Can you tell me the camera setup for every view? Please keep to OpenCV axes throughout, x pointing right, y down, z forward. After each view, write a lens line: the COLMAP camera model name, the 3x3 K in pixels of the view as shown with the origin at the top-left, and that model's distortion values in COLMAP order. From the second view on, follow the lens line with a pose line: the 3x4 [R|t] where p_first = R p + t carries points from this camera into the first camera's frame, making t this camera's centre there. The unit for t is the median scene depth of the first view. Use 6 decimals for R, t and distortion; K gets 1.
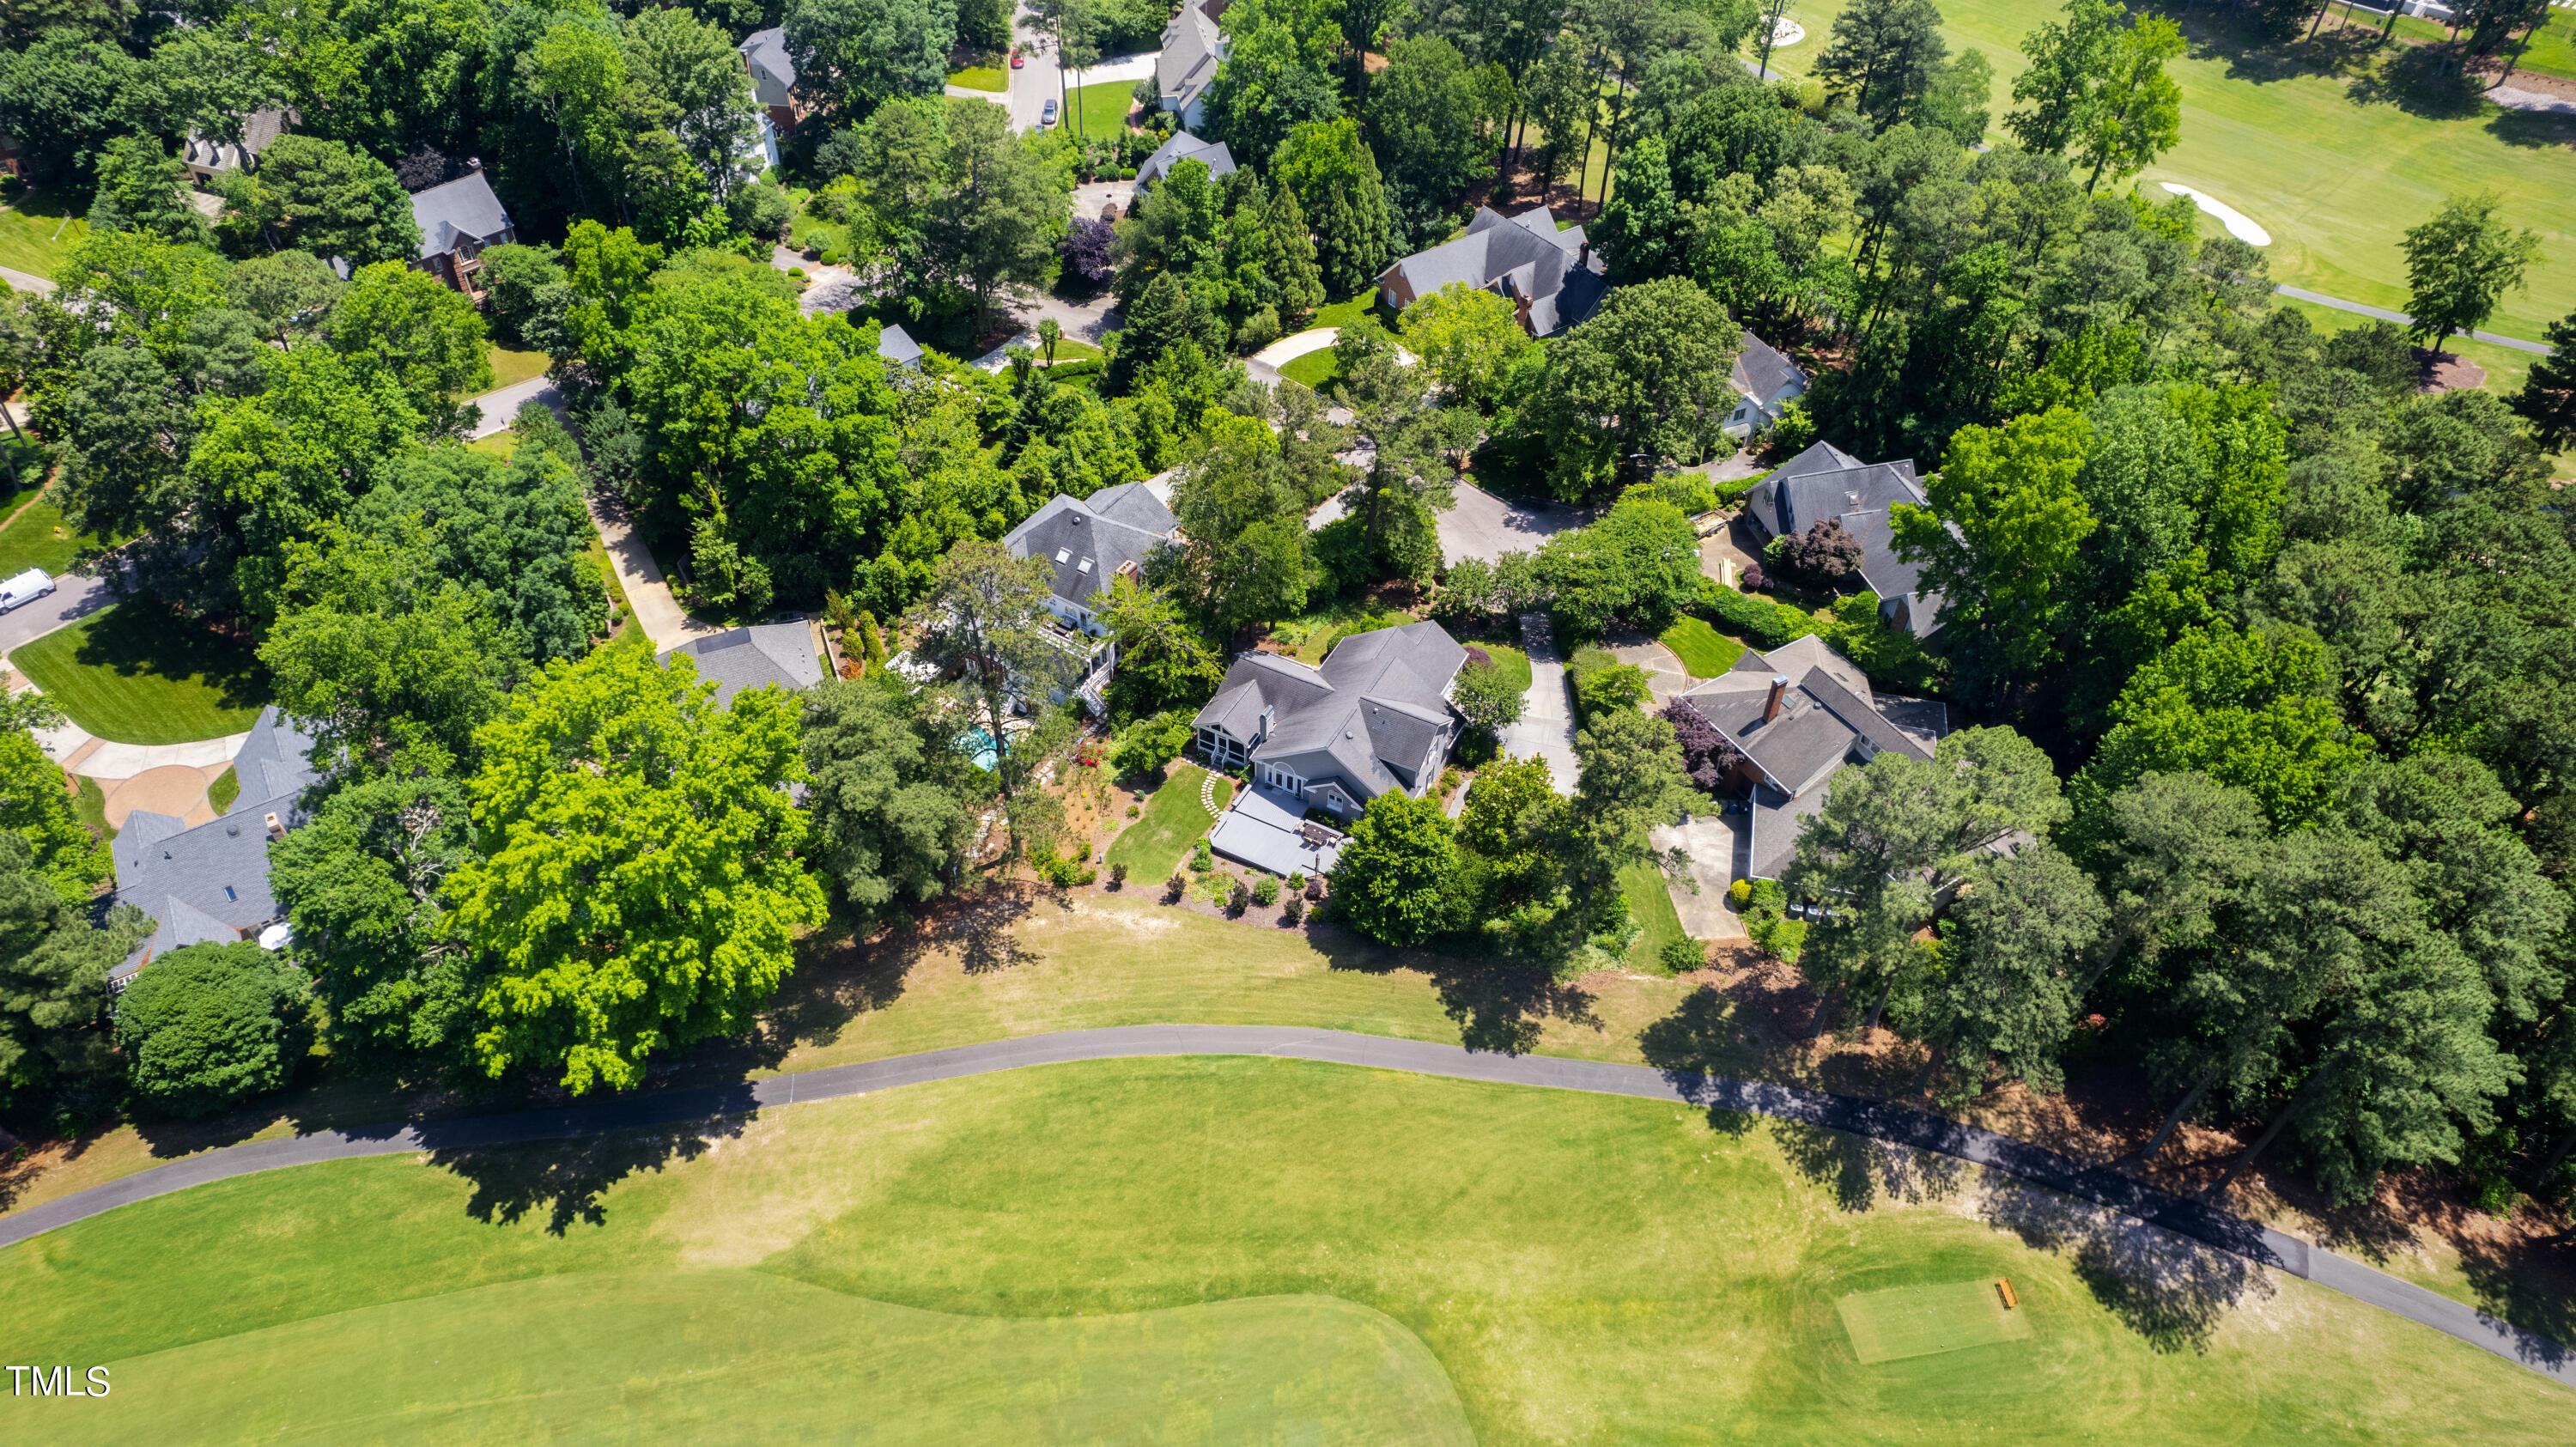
lens RADIAL K [[1690.9, 0, 1282.1], [0, 1690.9, 723.7], [0, 0, 1]] dist [-0.025261, 0.007511]
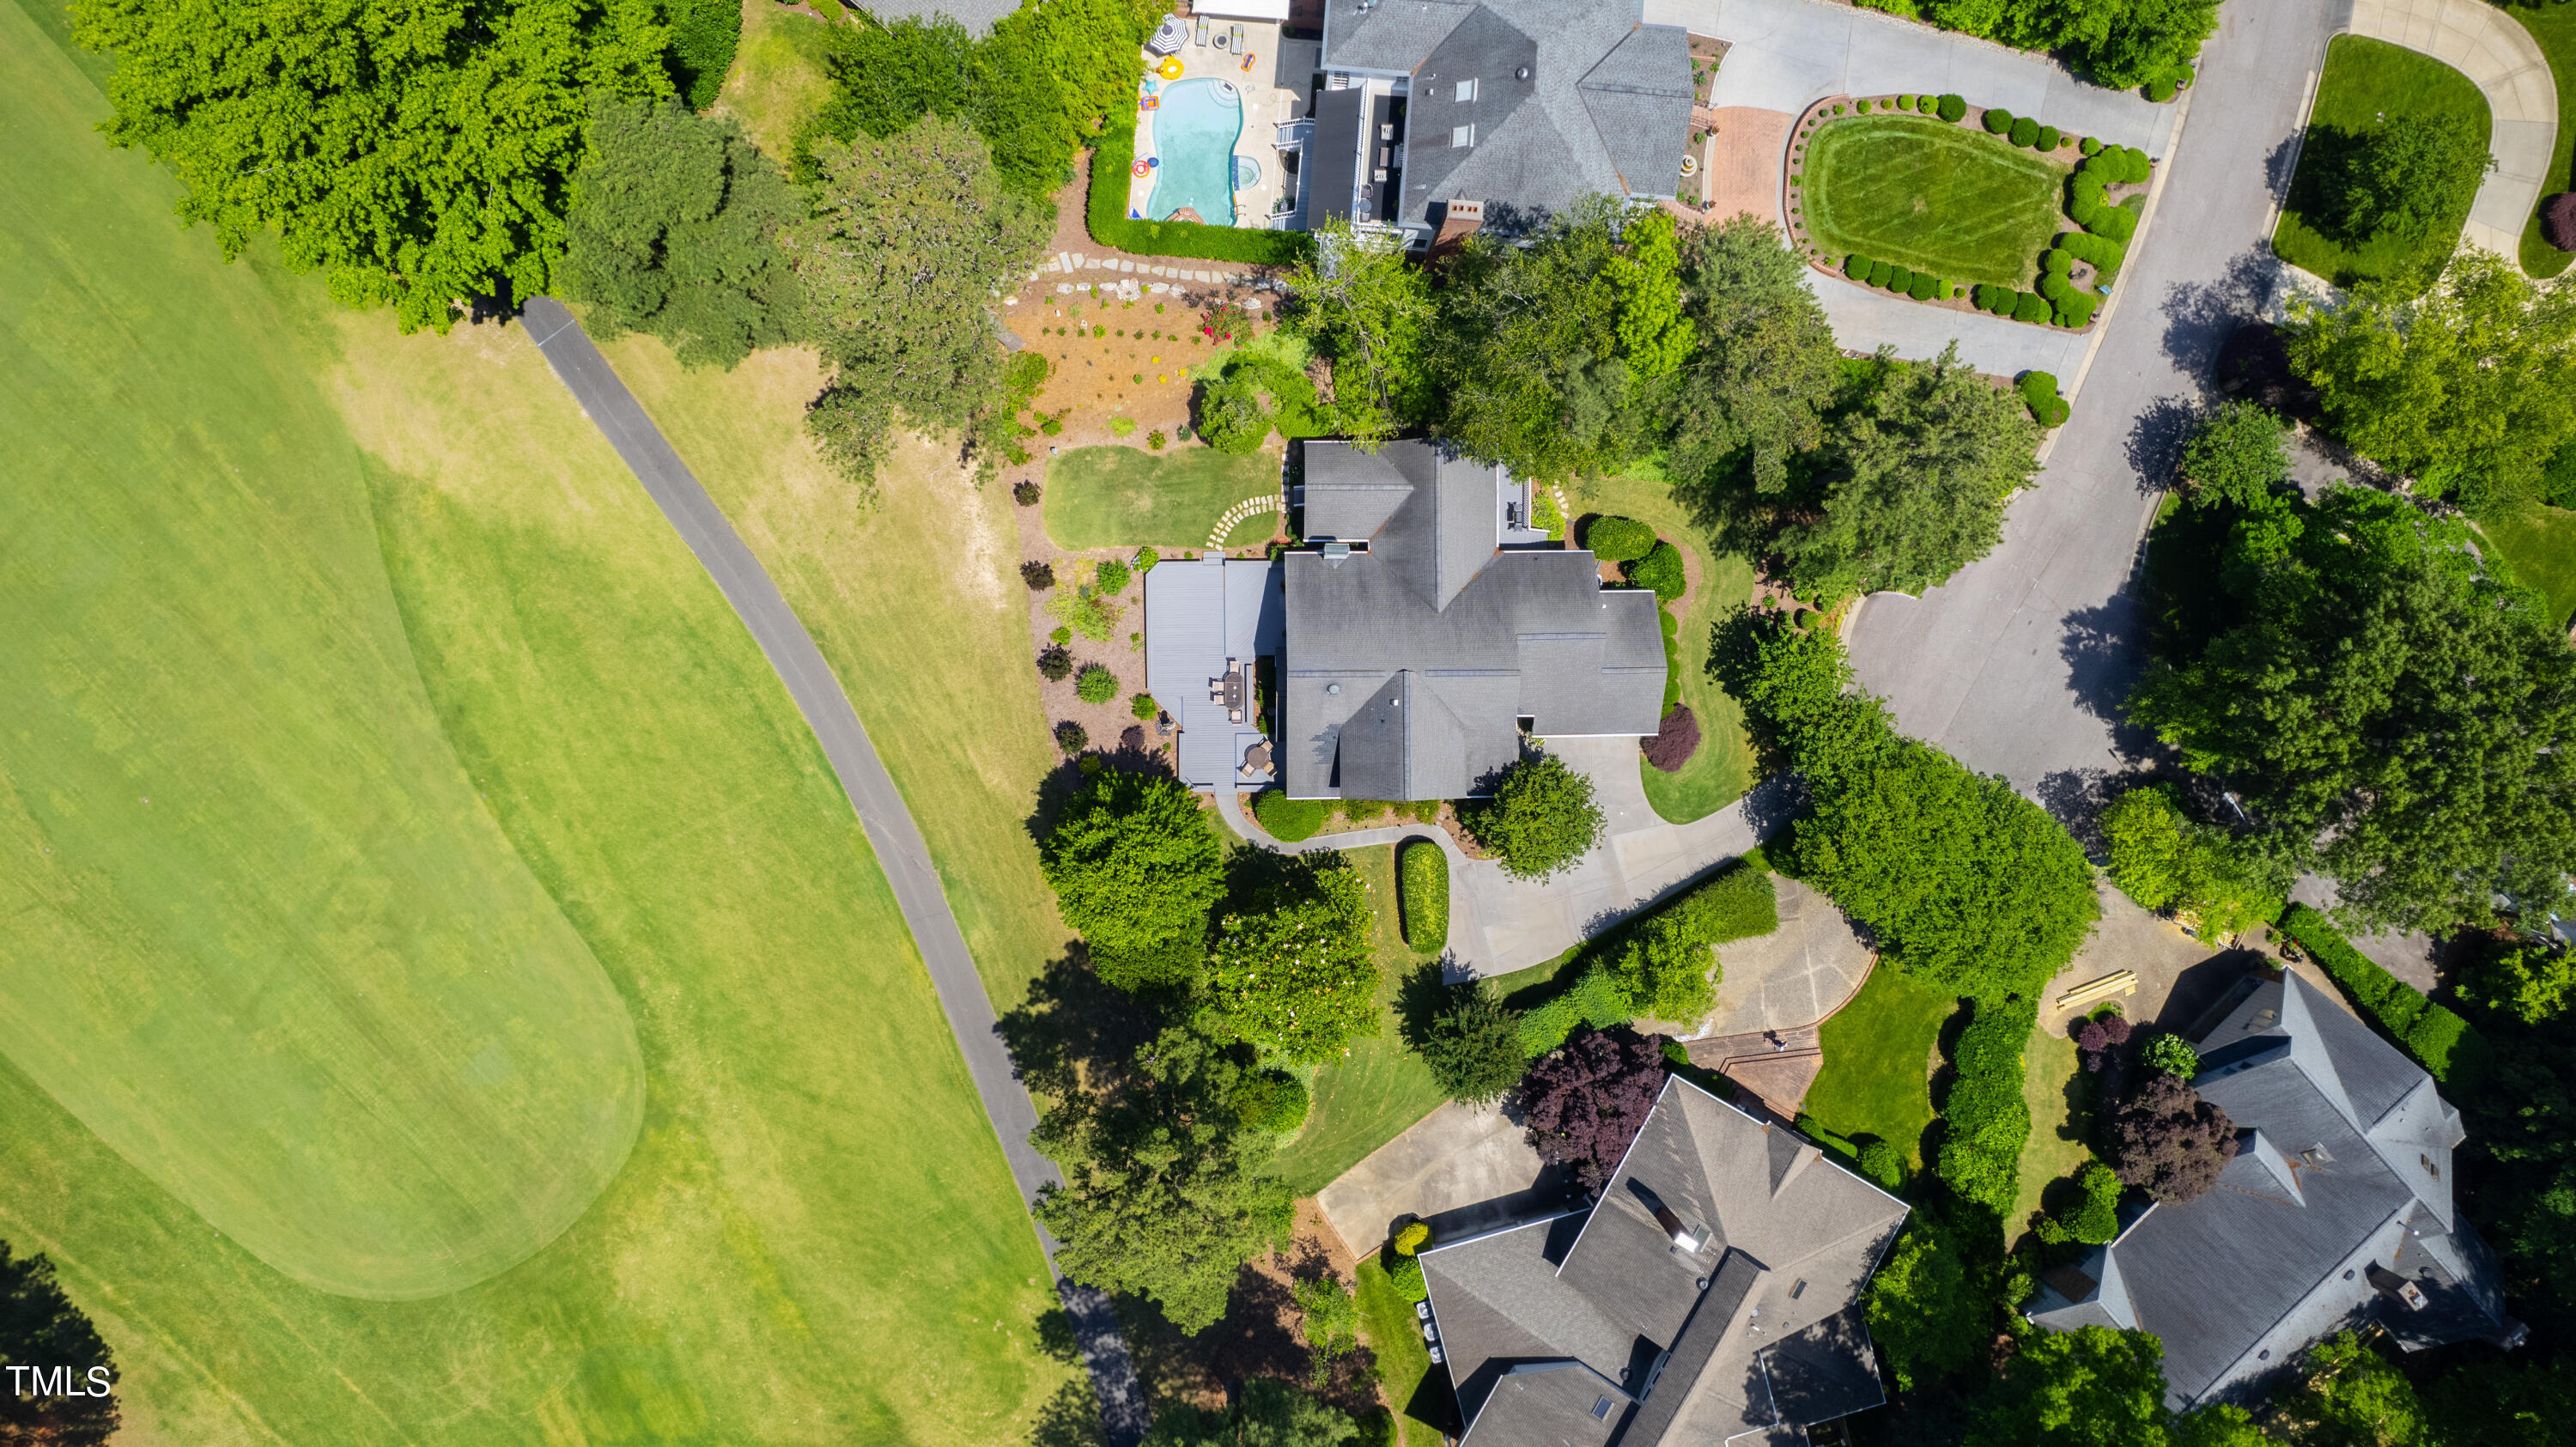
lens RADIAL K [[1690.9, 0, 1290.5], [0, 1690.9, 730.3], [0, 0, 1]] dist [-0.025261, 0.007511]
pose [[0.475656, 0.879601, 0.007350, 0.051817], [-0.605805, 0.321516, 0.727755, -0.594561], [0.637771, -0.350614, 0.685797, 0.650918]]
